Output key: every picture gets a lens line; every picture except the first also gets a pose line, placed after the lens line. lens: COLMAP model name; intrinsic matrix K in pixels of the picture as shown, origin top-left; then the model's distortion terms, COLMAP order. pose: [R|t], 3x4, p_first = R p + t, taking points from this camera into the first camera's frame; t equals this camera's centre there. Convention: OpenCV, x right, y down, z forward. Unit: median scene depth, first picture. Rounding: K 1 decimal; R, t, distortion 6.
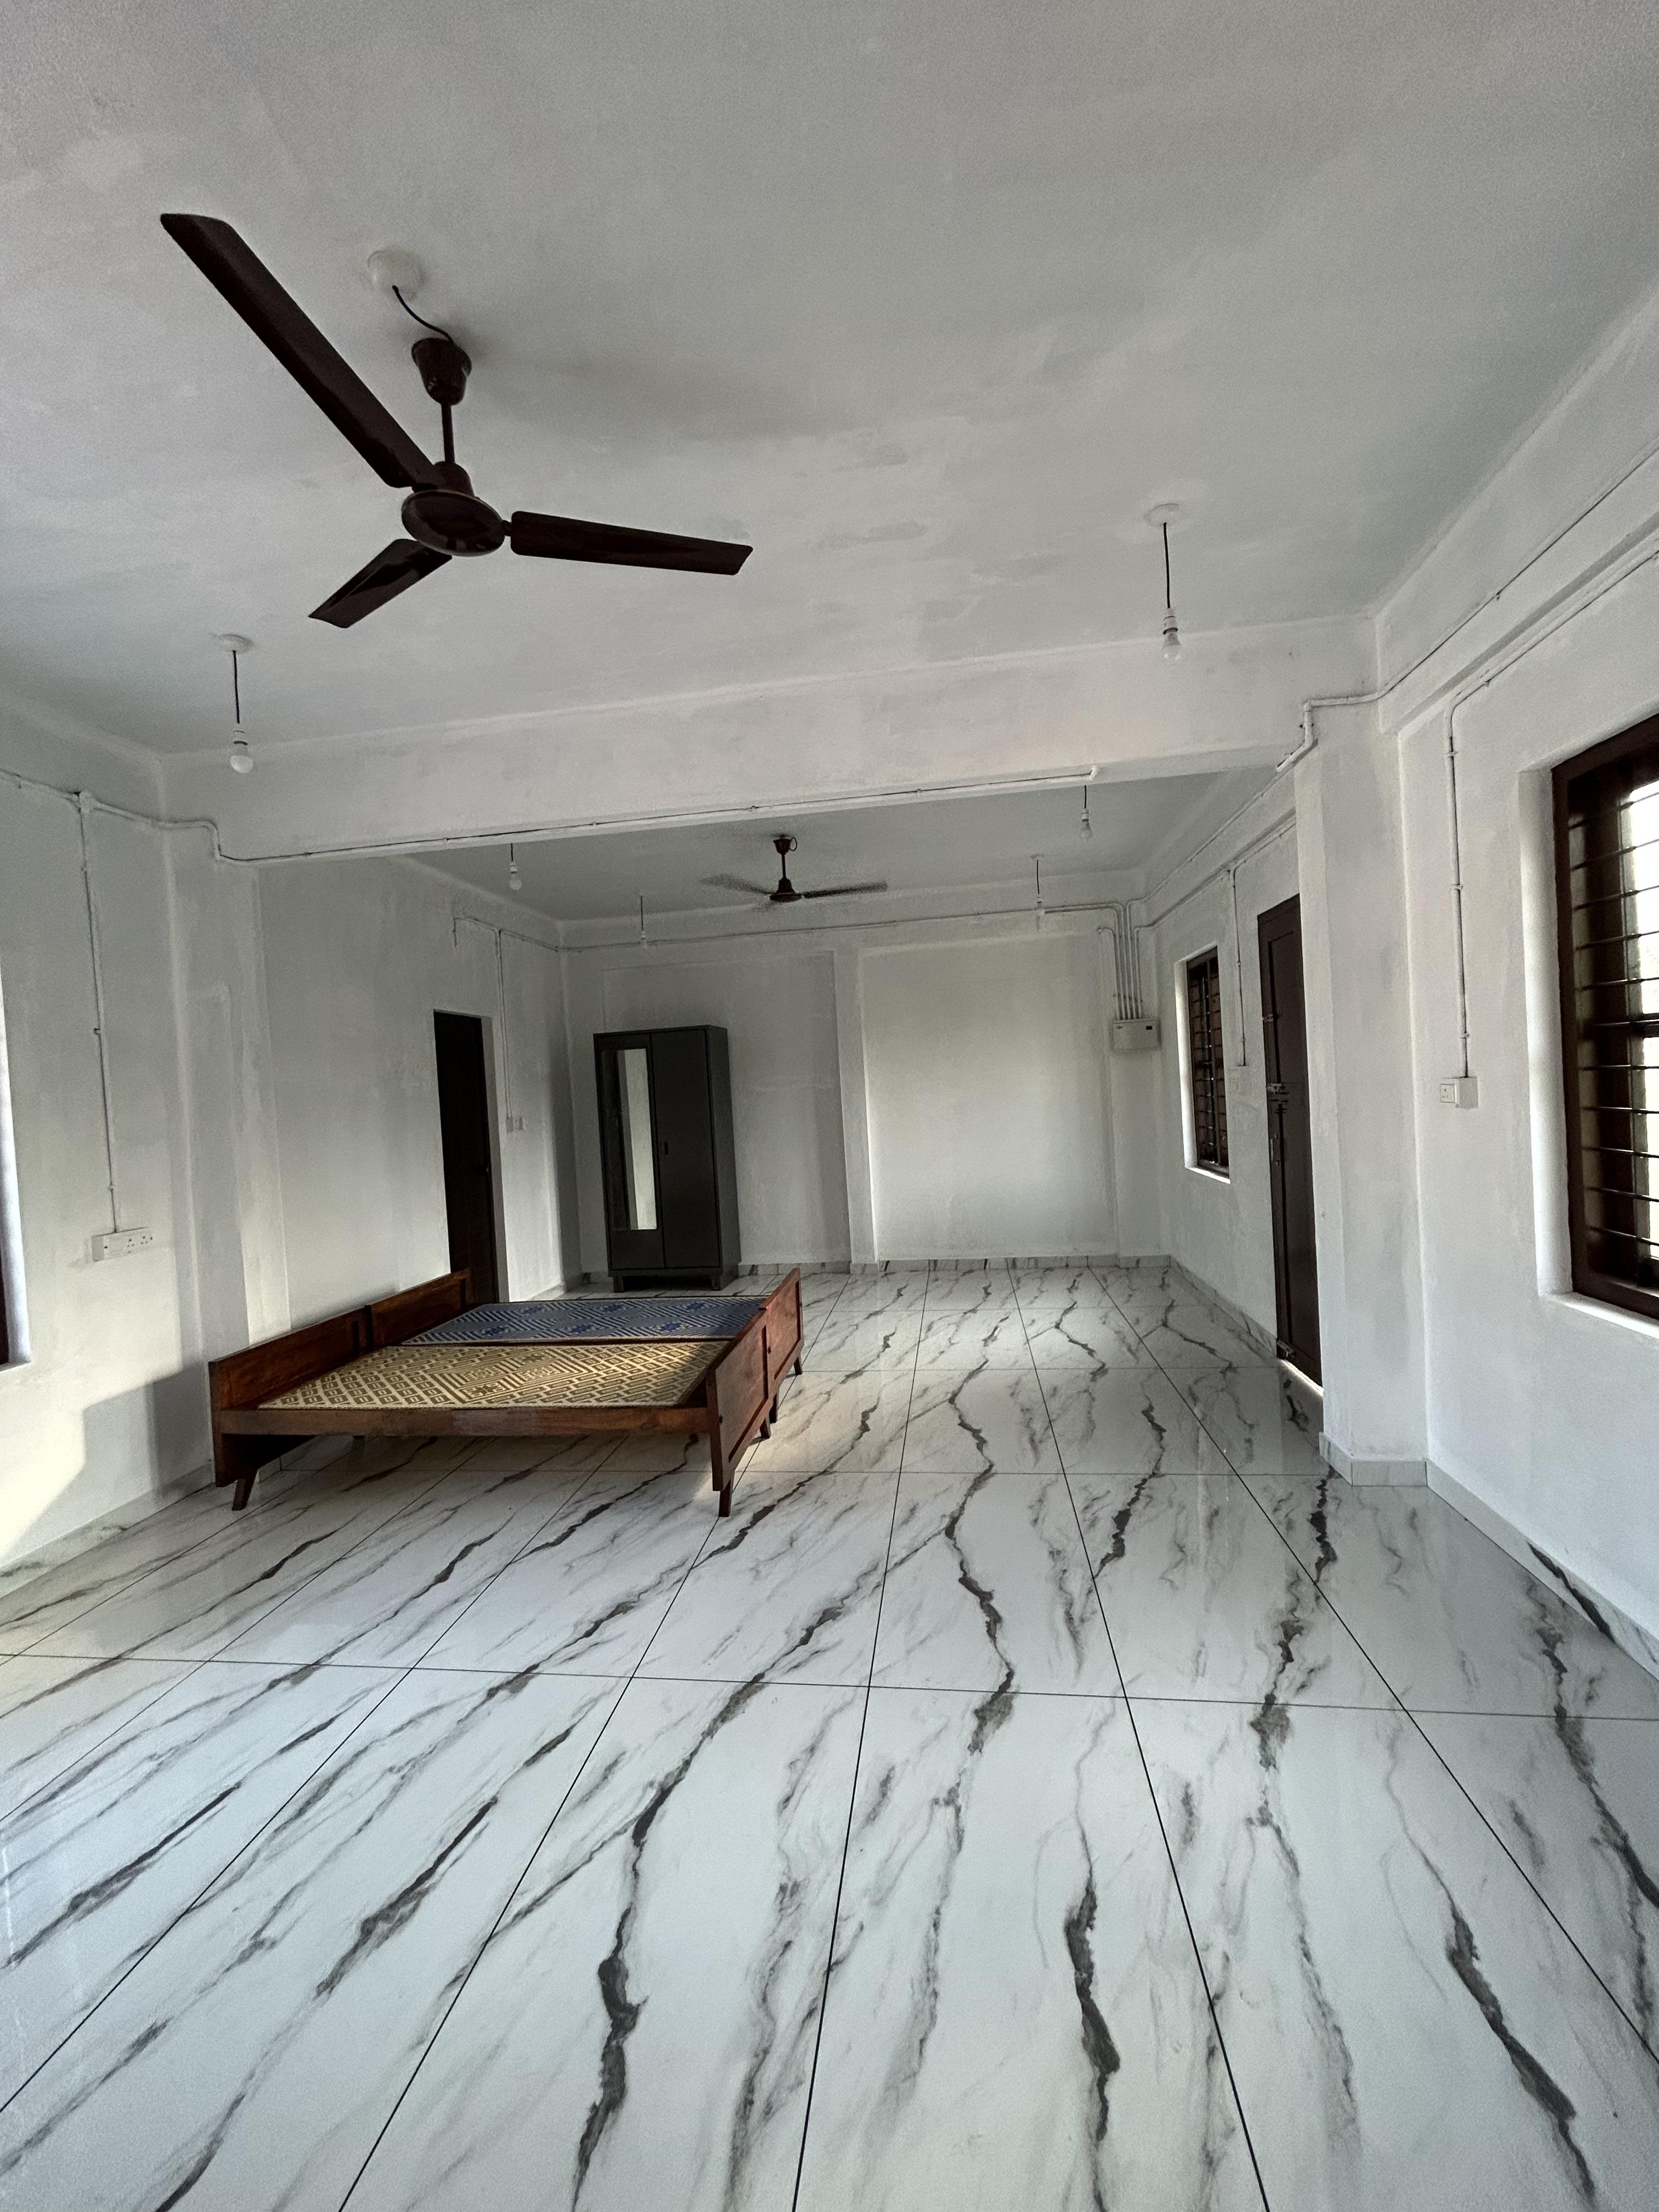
lens RADIAL K [[887.8, 0, 836.7], [0, 887.8, 1096.8], [0, 0, 1]] dist [0.000977, 0.001827]
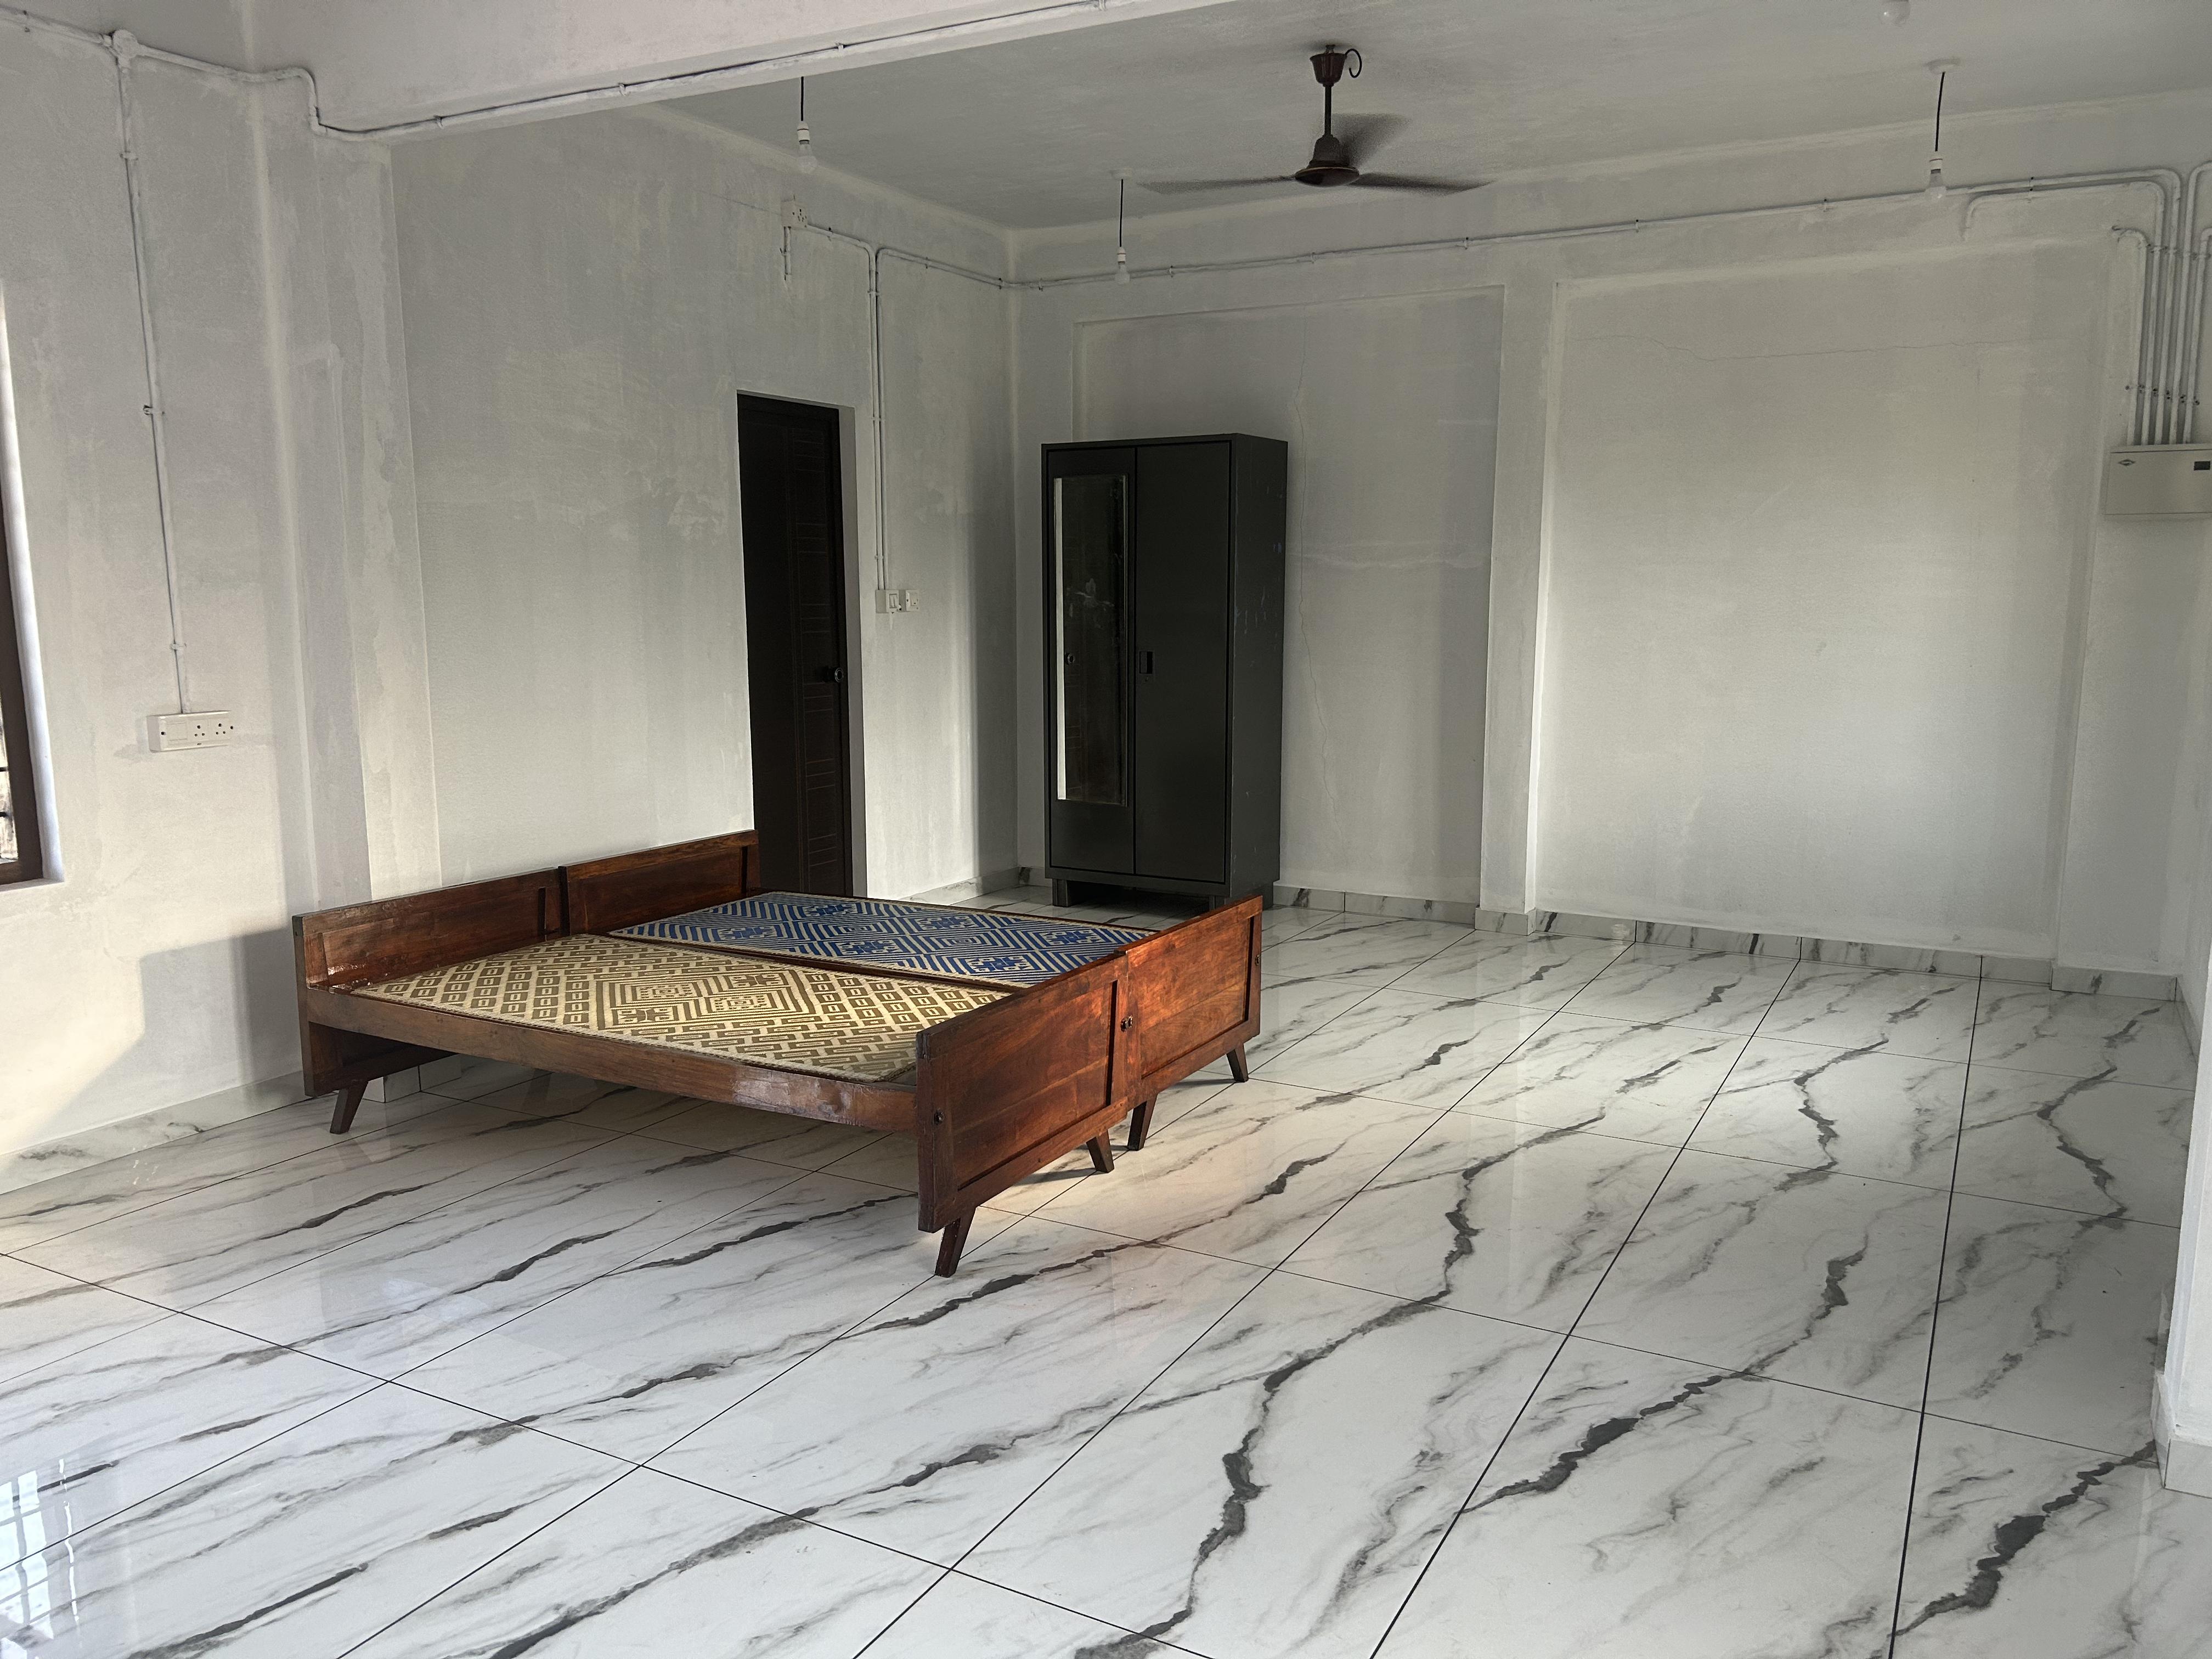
lens RADIAL K [[1663.8, 0, 1122.0], [0, 1663.8, 833.0], [0, 0, 1]] dist [0.057997, -0.061890]
pose [[0.935461, 0.109565, -0.336020, 0.280570], [-0.056985, 0.985053, 0.162551, -0.007978], [0.348807, -0.132912, 0.927722, 0.035663]]
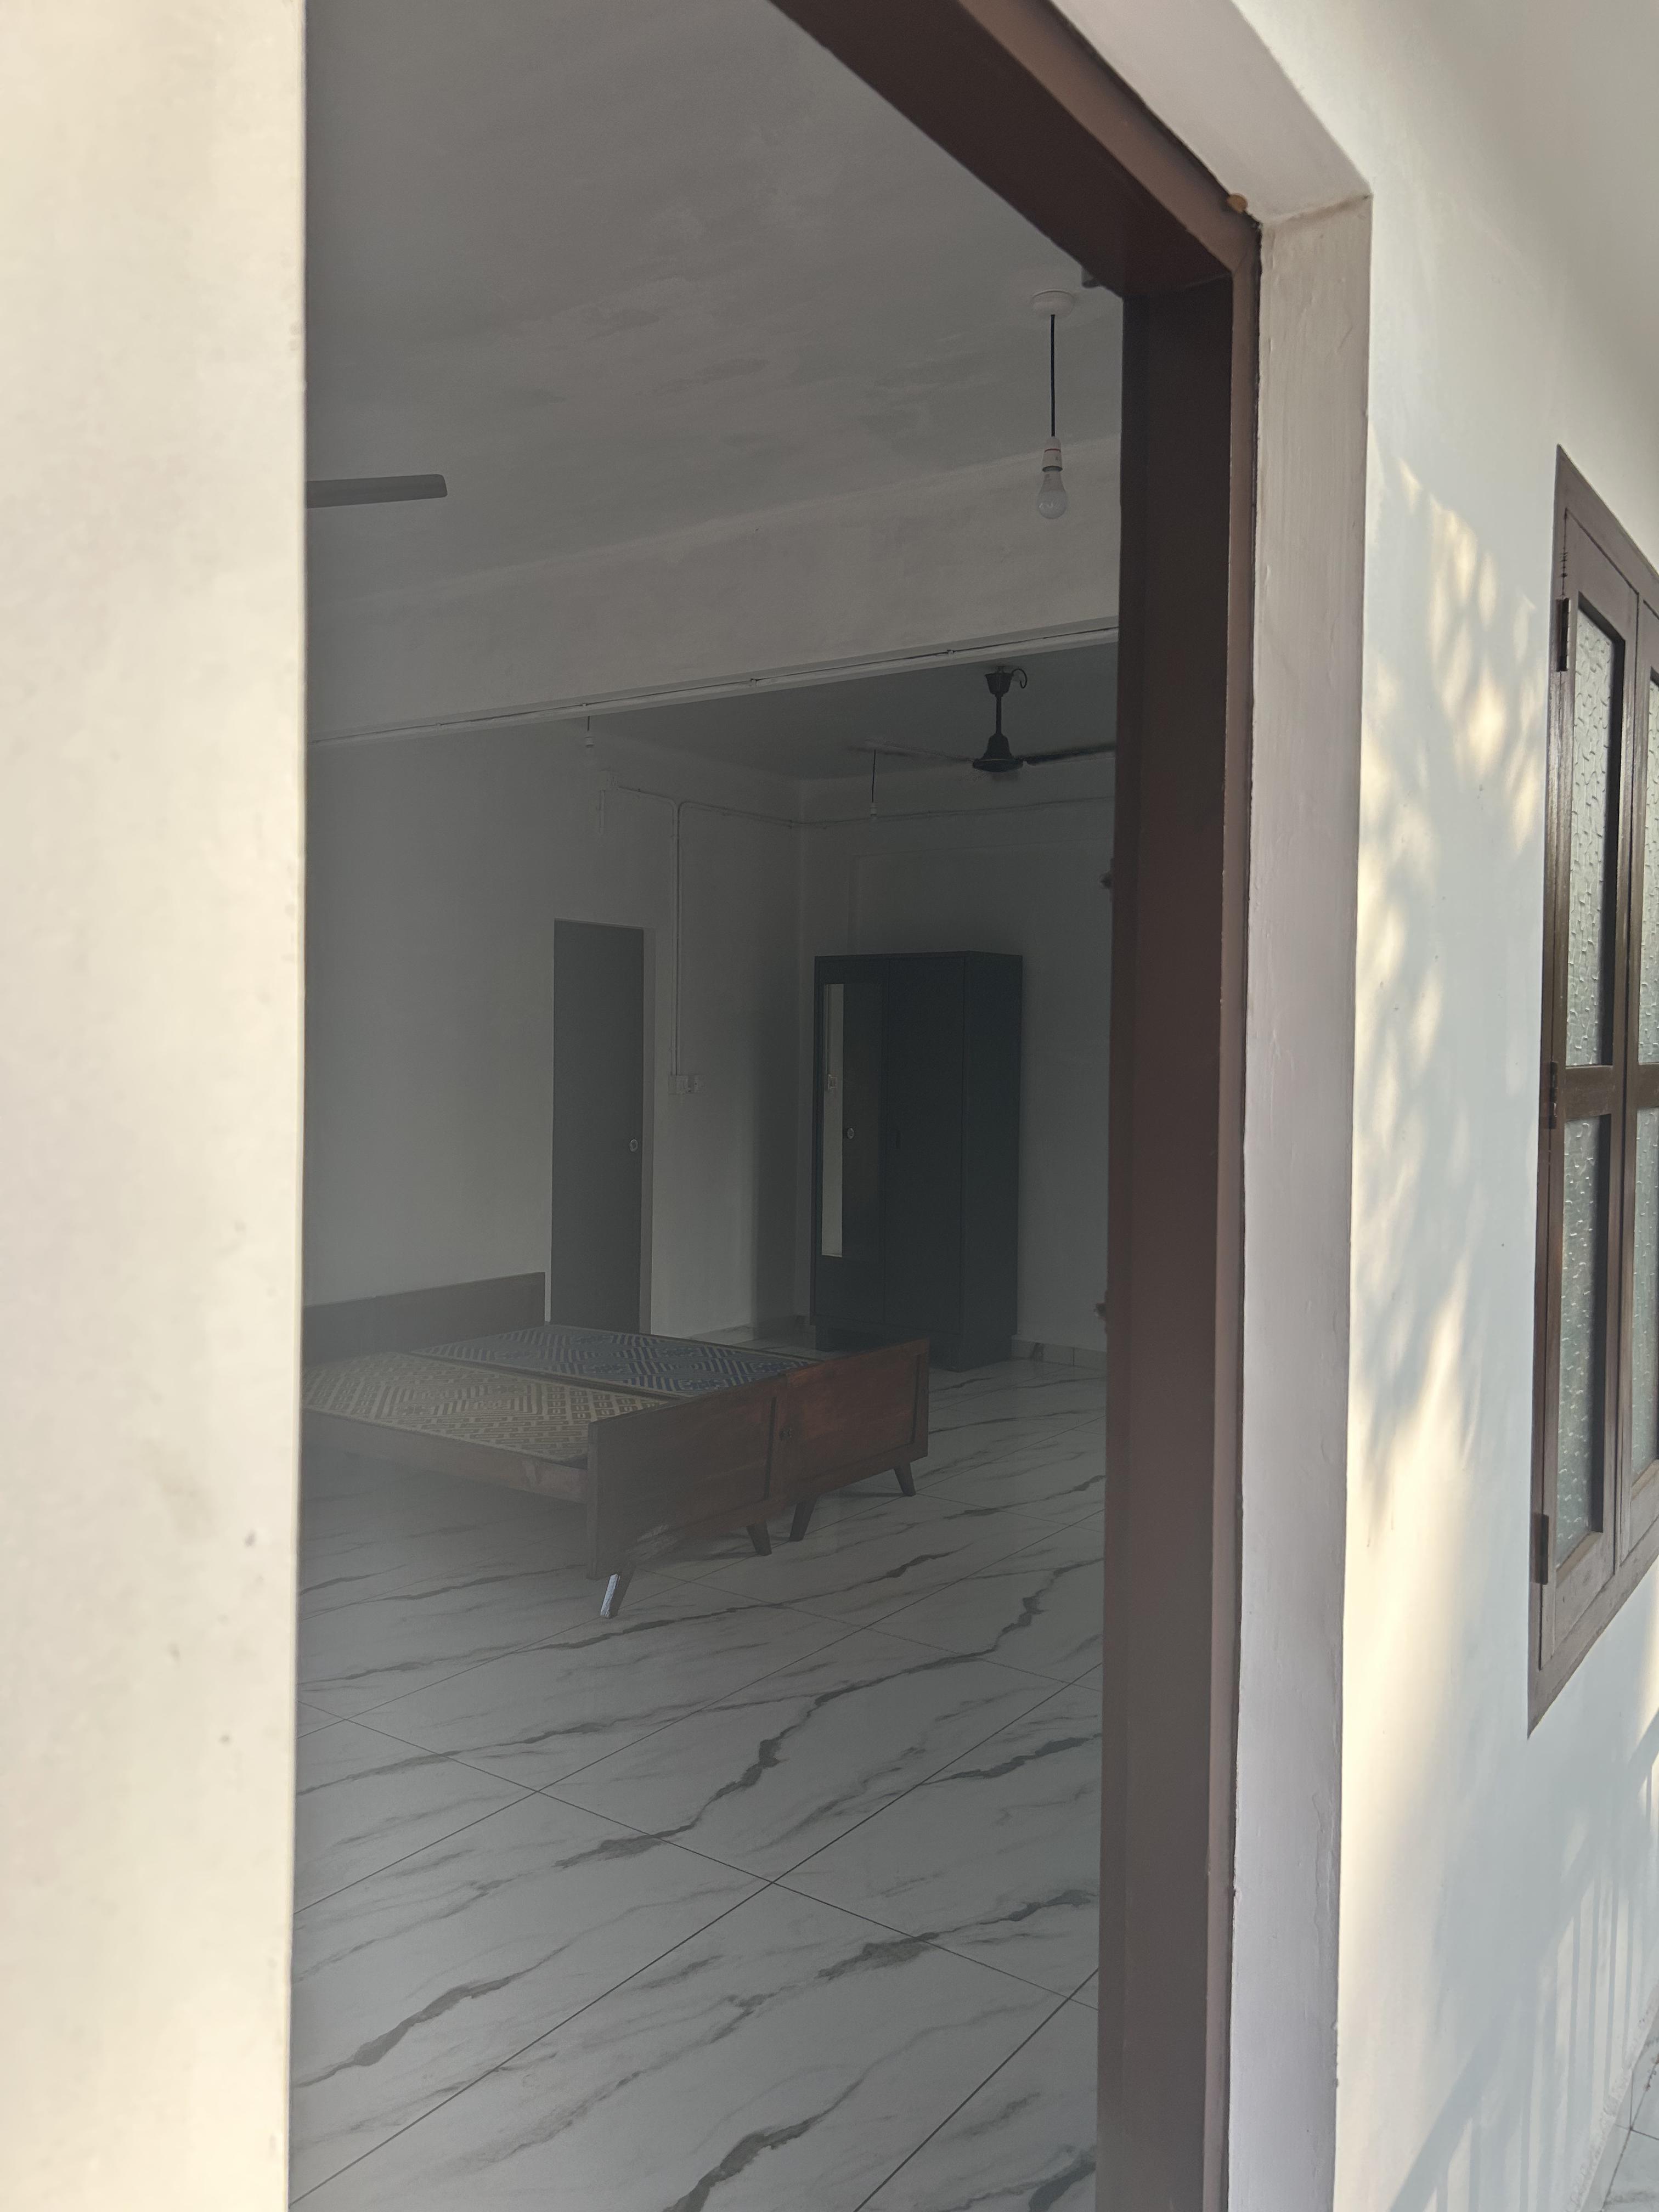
lens RADIAL K [[1663.8, 0, 817.1], [0, 1663.8, 1063.5], [0, 0, 1]] dist [0.057997, -0.061890]
pose [[0.883487, 0.073463, -0.462660, 0.573717], [-0.066822, 0.997291, 0.030752, -0.055226], [0.463666, 0.003747, 0.886002, -0.175070]]
